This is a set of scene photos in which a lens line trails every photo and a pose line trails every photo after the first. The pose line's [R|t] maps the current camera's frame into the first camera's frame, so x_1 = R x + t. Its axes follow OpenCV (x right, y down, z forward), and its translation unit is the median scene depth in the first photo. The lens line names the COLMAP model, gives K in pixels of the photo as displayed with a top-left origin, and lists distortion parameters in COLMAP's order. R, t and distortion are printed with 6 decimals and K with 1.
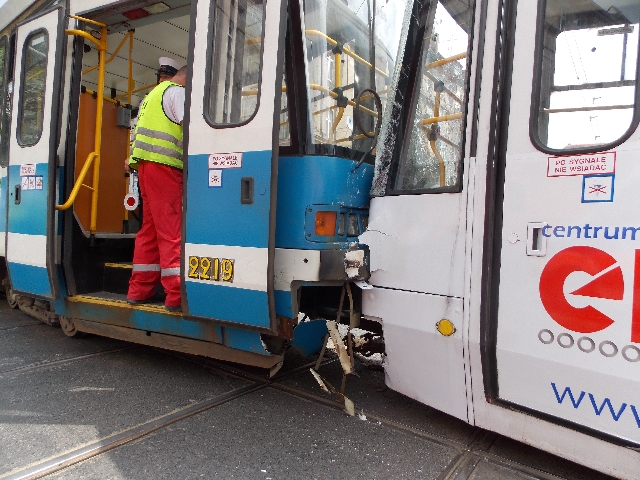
lens RADIAL K [[418.1, 0, 321.2], [0, 418.1, 235.3], [0, 0, 1]] dist [0.002245, -0.004100]
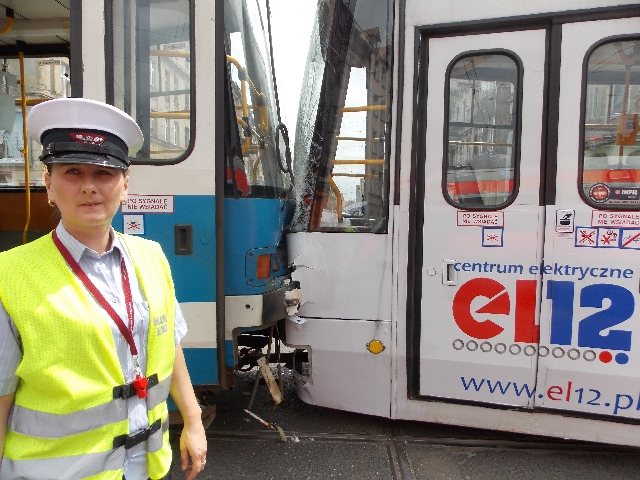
lens RADIAL K [[418.1, 0, 321.2], [0, 418.1, 235.3], [0, 0, 1]] dist [0.002245, -0.004100]
pose [[0.835421, -0.072130, 0.544857, -0.478219], [0.032369, 0.996087, 0.082234, -0.207031], [-0.548657, -0.051064, 0.834487, 0.121297]]
